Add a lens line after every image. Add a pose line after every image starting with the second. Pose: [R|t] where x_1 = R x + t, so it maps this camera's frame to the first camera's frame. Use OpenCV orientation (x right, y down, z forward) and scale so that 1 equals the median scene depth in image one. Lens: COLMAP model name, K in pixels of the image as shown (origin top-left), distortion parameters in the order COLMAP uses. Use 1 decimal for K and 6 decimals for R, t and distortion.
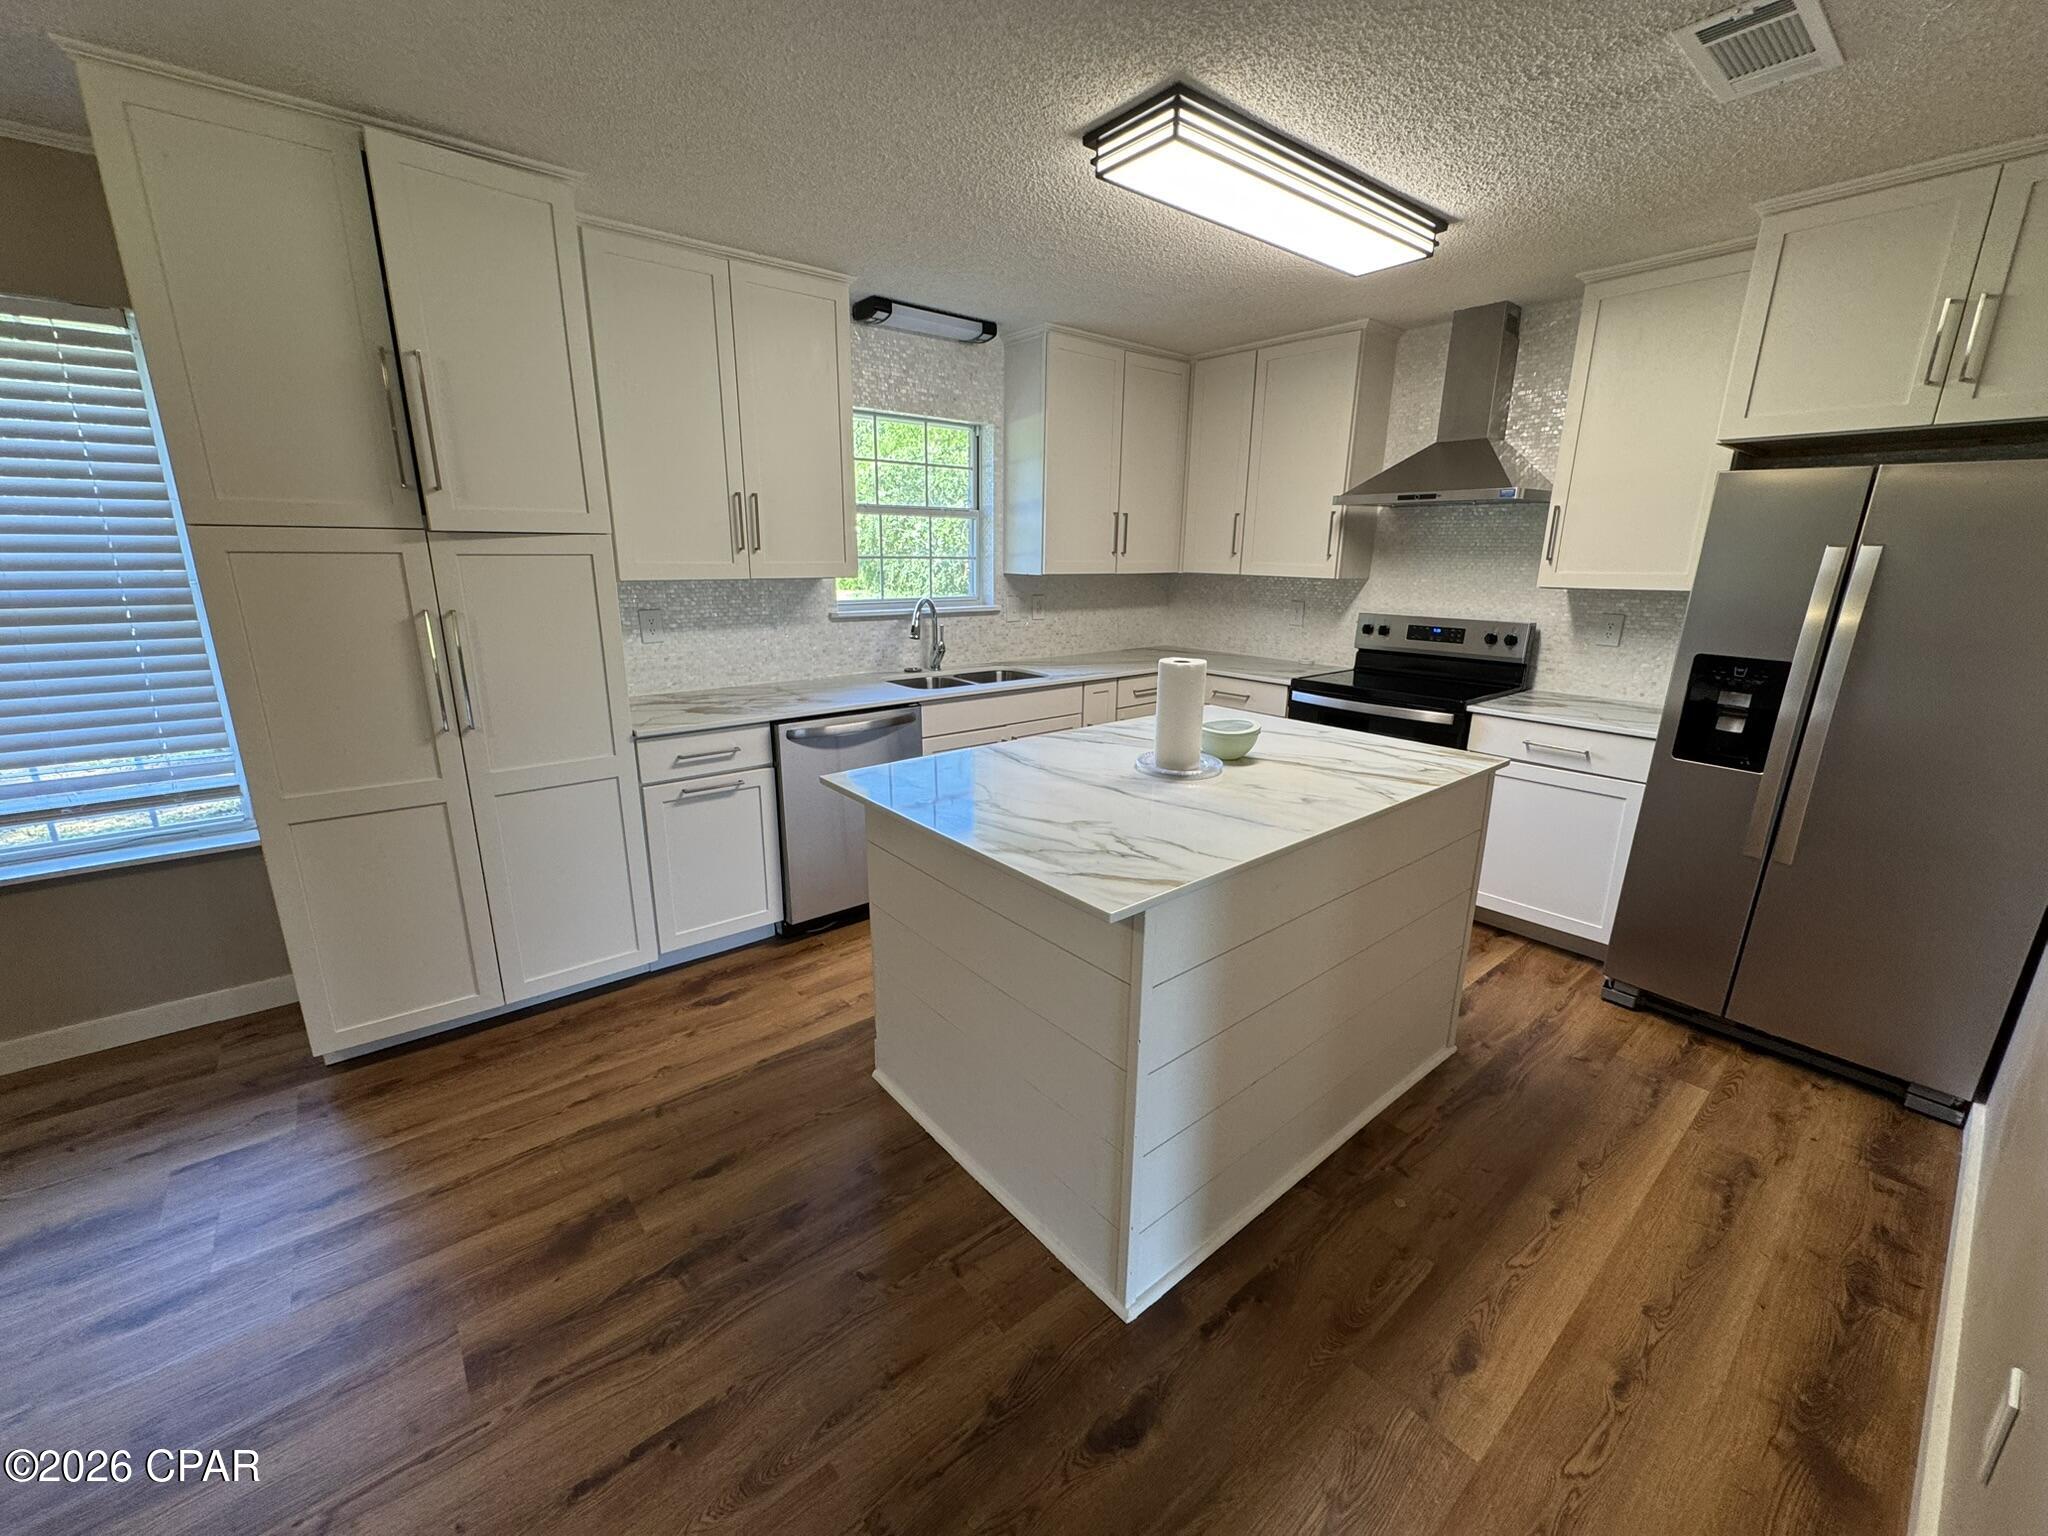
lens RADIAL K [[819.1, 0, 1019.3], [0, 819.1, 770.8], [0, 0, 1]] dist [0.003870, -0.000214]
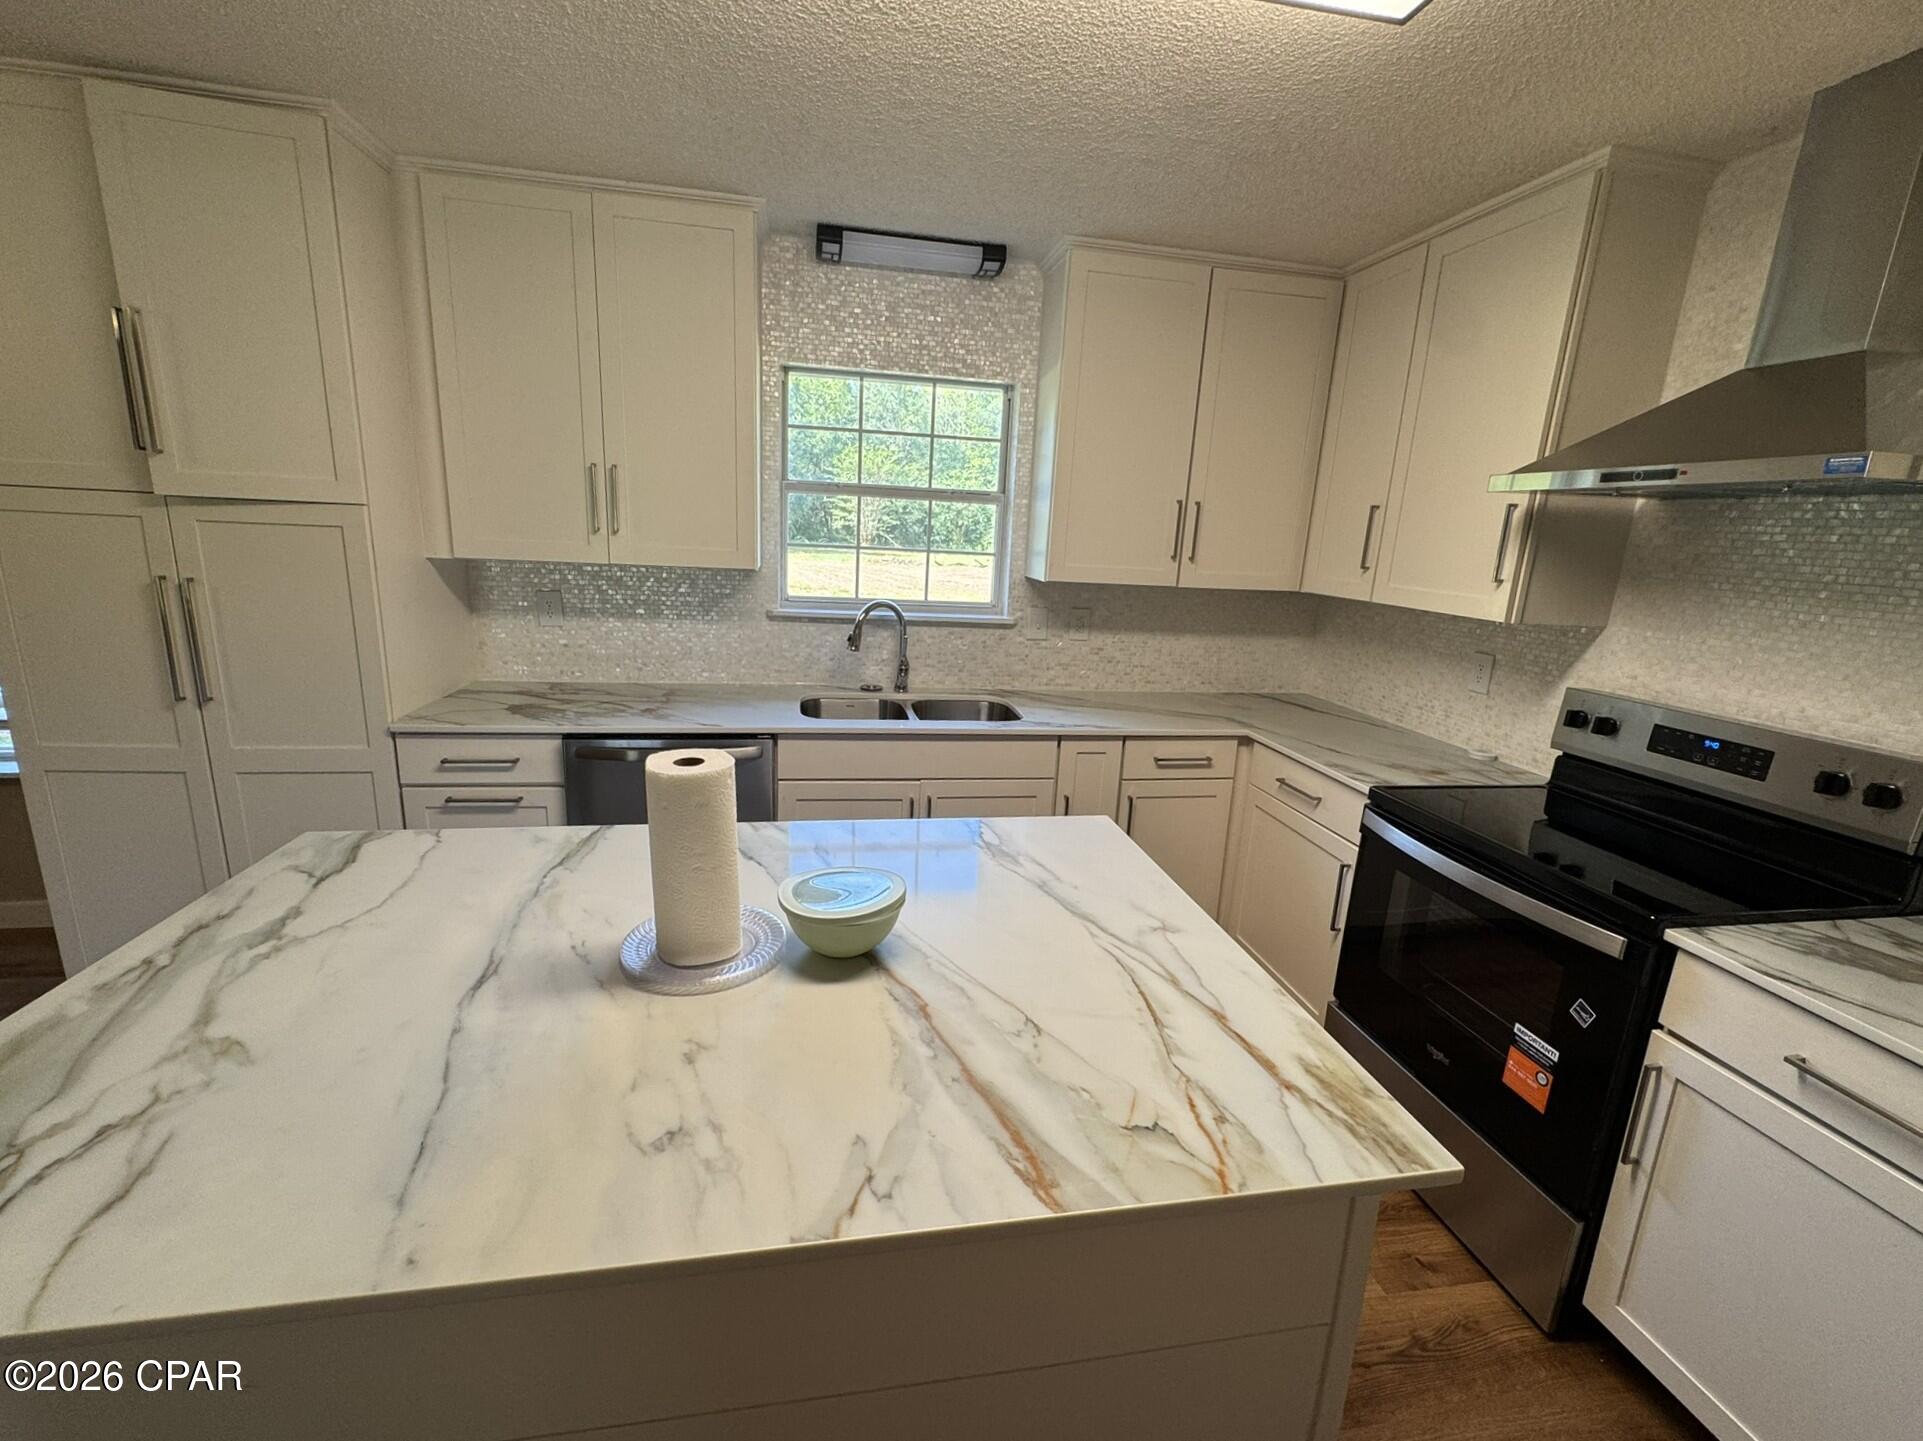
lens RADIAL K [[823.0, 0, 960.7], [0, 823.0, 718.9], [0, 0, 1]] dist [-0.000664, 0.001003]
pose [[0.873384, 0.143302, -0.465472, 0.338021], [-0.167096, 0.985890, -0.010008, -0.104364], [0.457470, 0.086519, 0.885006, 0.346908]]
